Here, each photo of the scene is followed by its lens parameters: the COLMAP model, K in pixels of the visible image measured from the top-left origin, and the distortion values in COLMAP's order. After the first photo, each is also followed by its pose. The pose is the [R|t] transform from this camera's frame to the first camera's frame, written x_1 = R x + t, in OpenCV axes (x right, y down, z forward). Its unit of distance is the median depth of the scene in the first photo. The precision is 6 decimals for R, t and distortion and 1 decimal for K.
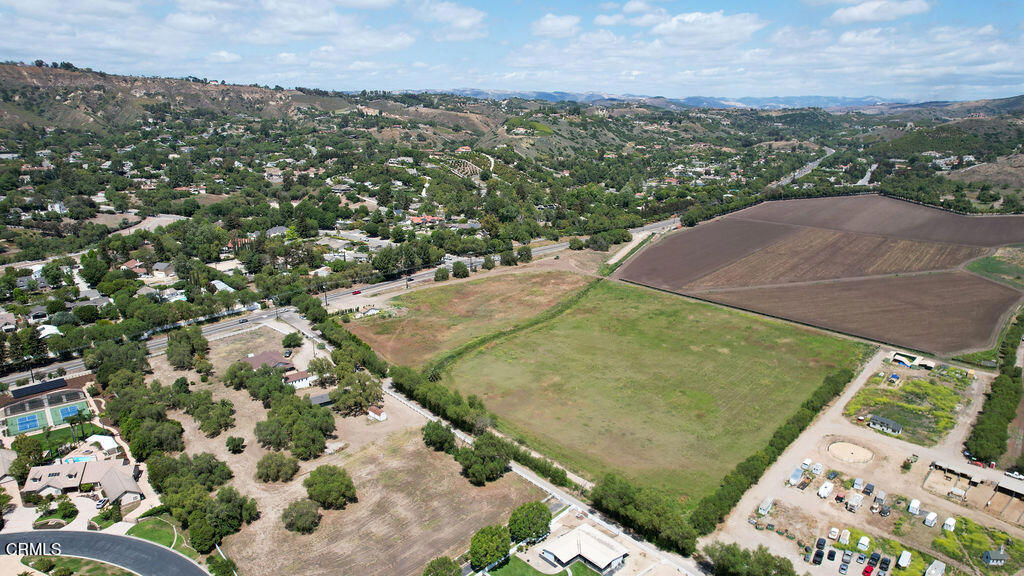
lens RADIAL K [[660.8, 0, 512.1], [0, 660.8, 295.3], [0, 0, 1]] dist [-0.085219, 0.077502]
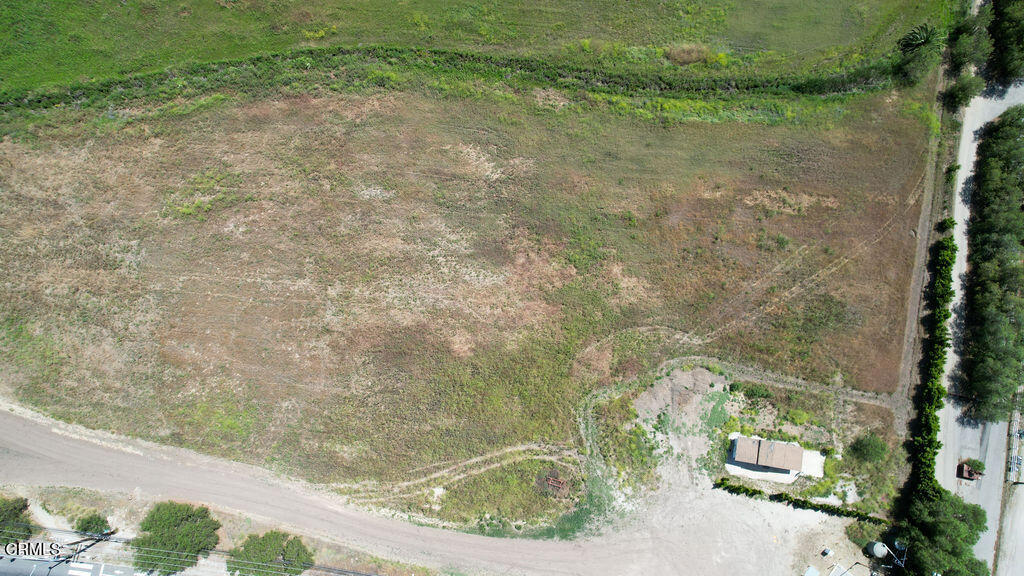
lens RADIAL K [[660.8, 0, 512.1], [0, 660.8, 295.3], [0, 0, 1]] dist [-0.085219, 0.077502]
pose [[-0.556597, -0.821274, 0.125338, -0.097833], [0.203224, 0.011689, 0.979063, -0.227368], [-0.805543, 0.570415, 0.160396, 0.767179]]
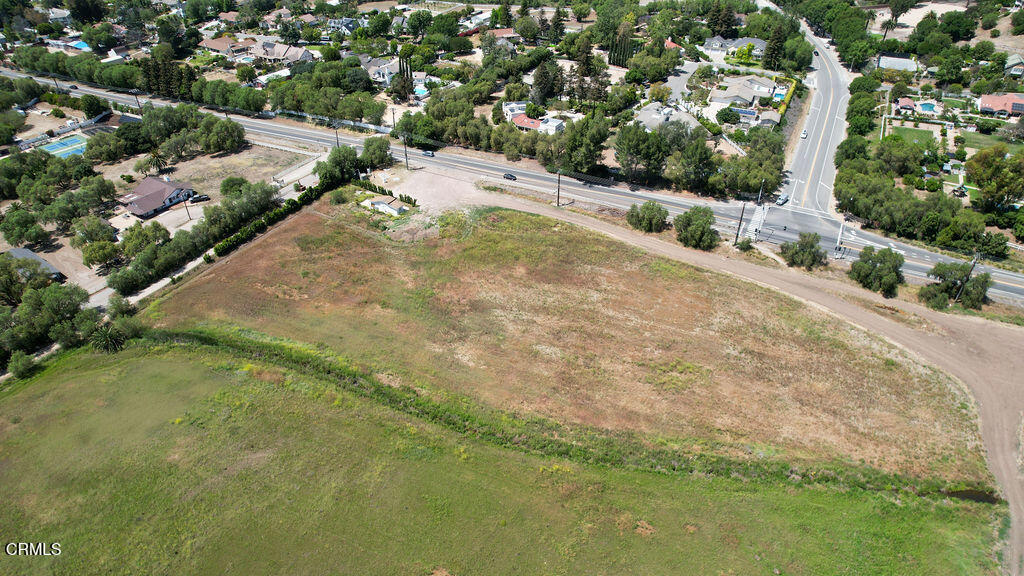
lens RADIAL K [[660.8, 0, 512.1], [0, 660.8, 295.3], [0, 0, 1]] dist [-0.085219, 0.077502]
pose [[0.254480, 0.554084, -0.792610, 0.247787], [-0.258823, 0.828717, 0.496225, -0.176150], [0.931799, 0.078867, 0.354302, 0.688568]]
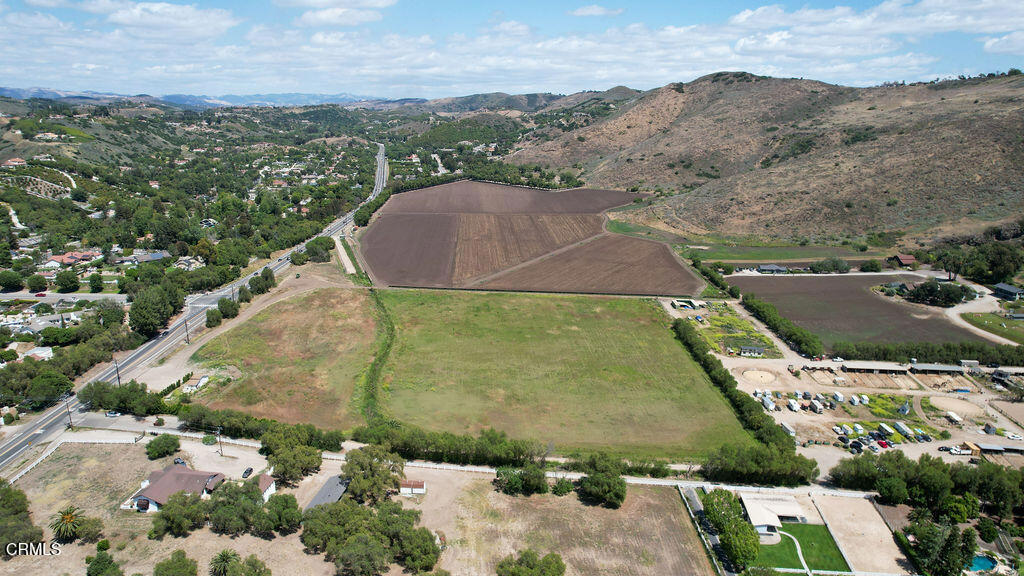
lens RADIAL K [[660.8, 0, 512.1], [0, 660.8, 295.3], [0, 0, 1]] dist [-0.085219, 0.077502]
pose [[0.742340, -0.180912, 0.645137, -0.313001], [0.178731, 0.981436, 0.069558, -0.044695], [-0.645745, 0.063671, 0.760894, 0.156723]]
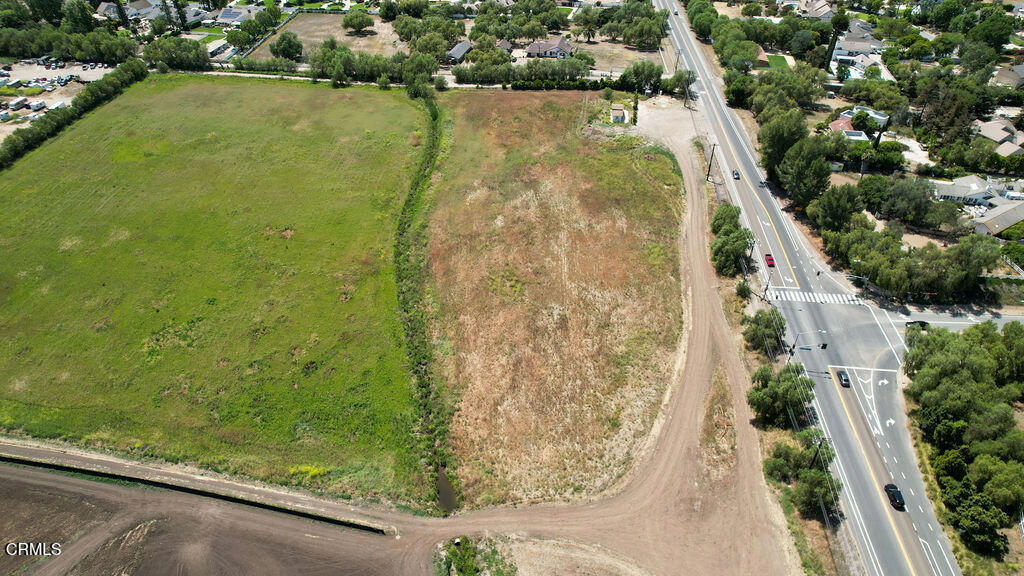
lens RADIAL K [[660.8, 0, 512.1], [0, 660.8, 295.3], [0, 0, 1]] dist [-0.085219, 0.077502]
pose [[-0.803021, 0.362813, -0.472783, 0.203573], [-0.166306, 0.625384, 0.762389, -0.275999], [0.572276, 0.690841, -0.441859, 1.048589]]
